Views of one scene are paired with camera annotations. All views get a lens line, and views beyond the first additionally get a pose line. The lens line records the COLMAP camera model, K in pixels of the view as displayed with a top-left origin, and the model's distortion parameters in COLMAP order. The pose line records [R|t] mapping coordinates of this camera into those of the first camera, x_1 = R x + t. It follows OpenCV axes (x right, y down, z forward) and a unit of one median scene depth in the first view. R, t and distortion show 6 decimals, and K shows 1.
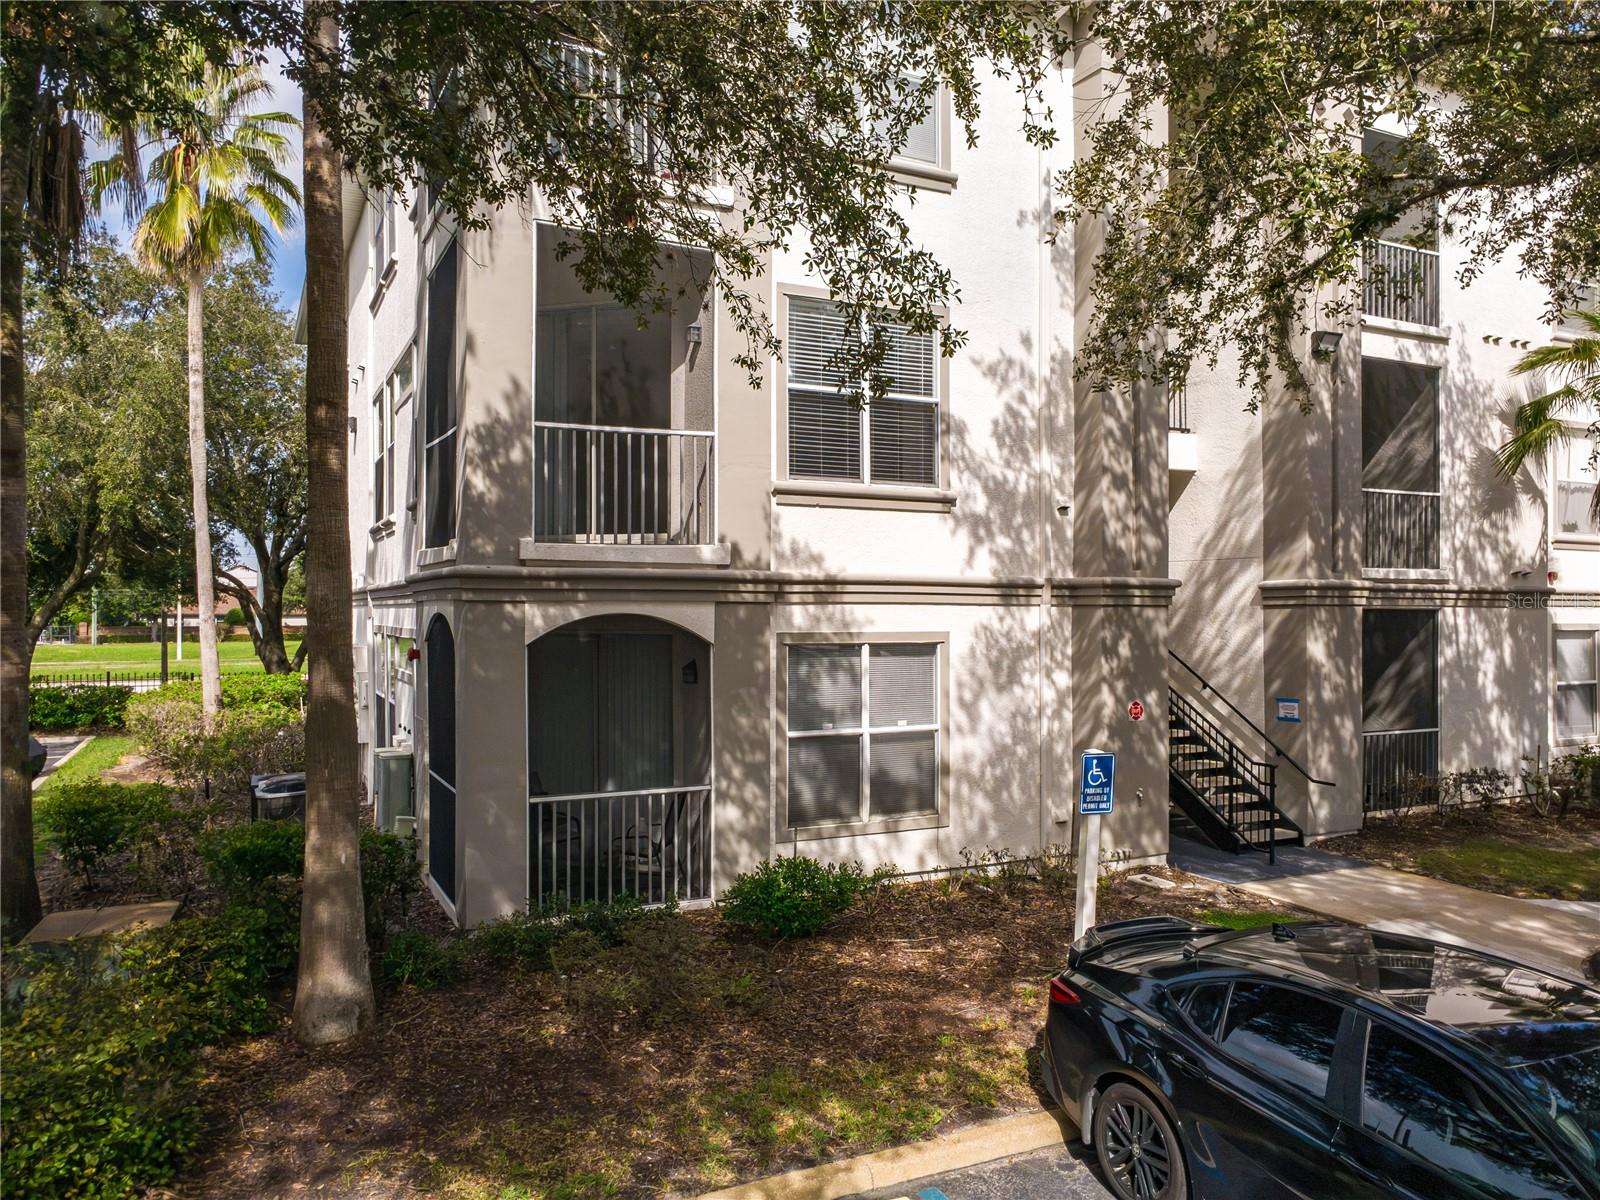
lens RADIAL K [[1113.9, 0, 800.0], [0, 1113.9, 600.0], [0, 0, 1]] dist [0.008774, 0.004332]
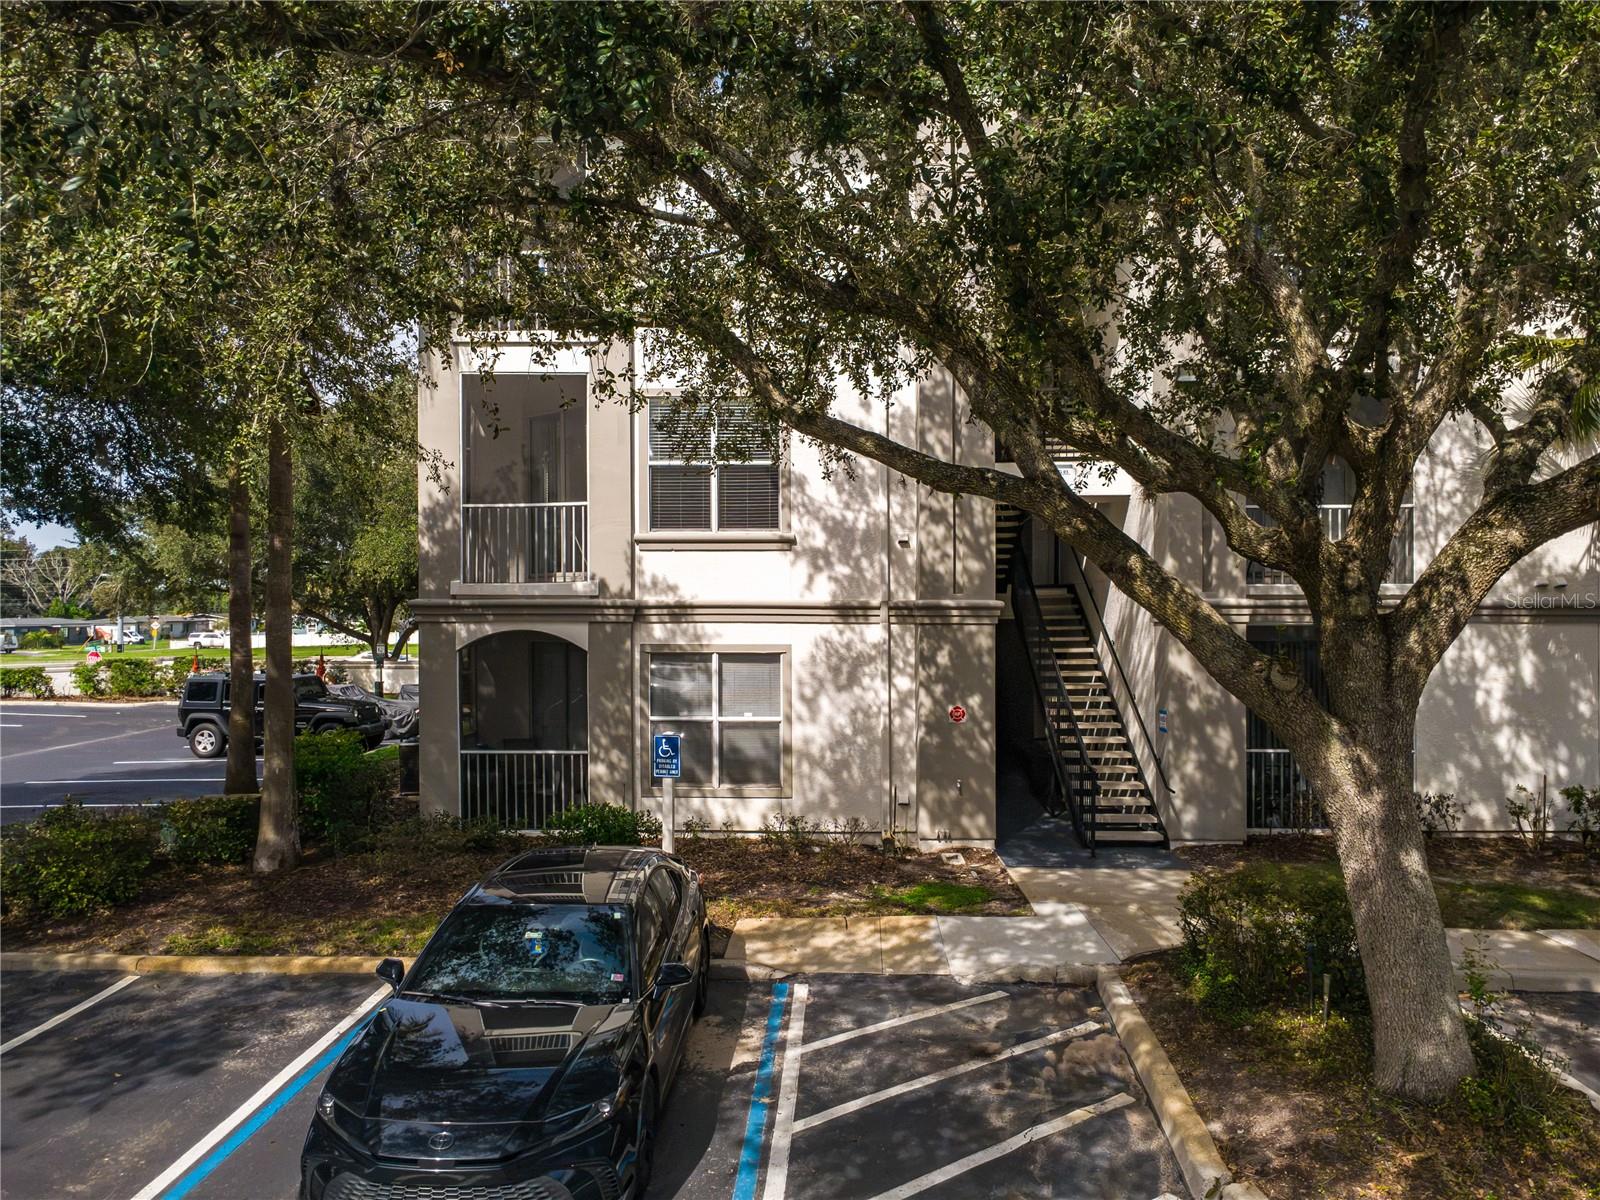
lens RADIAL K [[1113.9, 0, 800.0], [0, 1113.9, 600.0], [0, 0, 1]] dist [0.008774, 0.004332]
pose [[0.876861, -0.007126, -0.480691, 0.749843], [0.010467, 0.999936, 0.004271, -0.025141], [0.480630, -0.008776, 0.876880, -0.104946]]
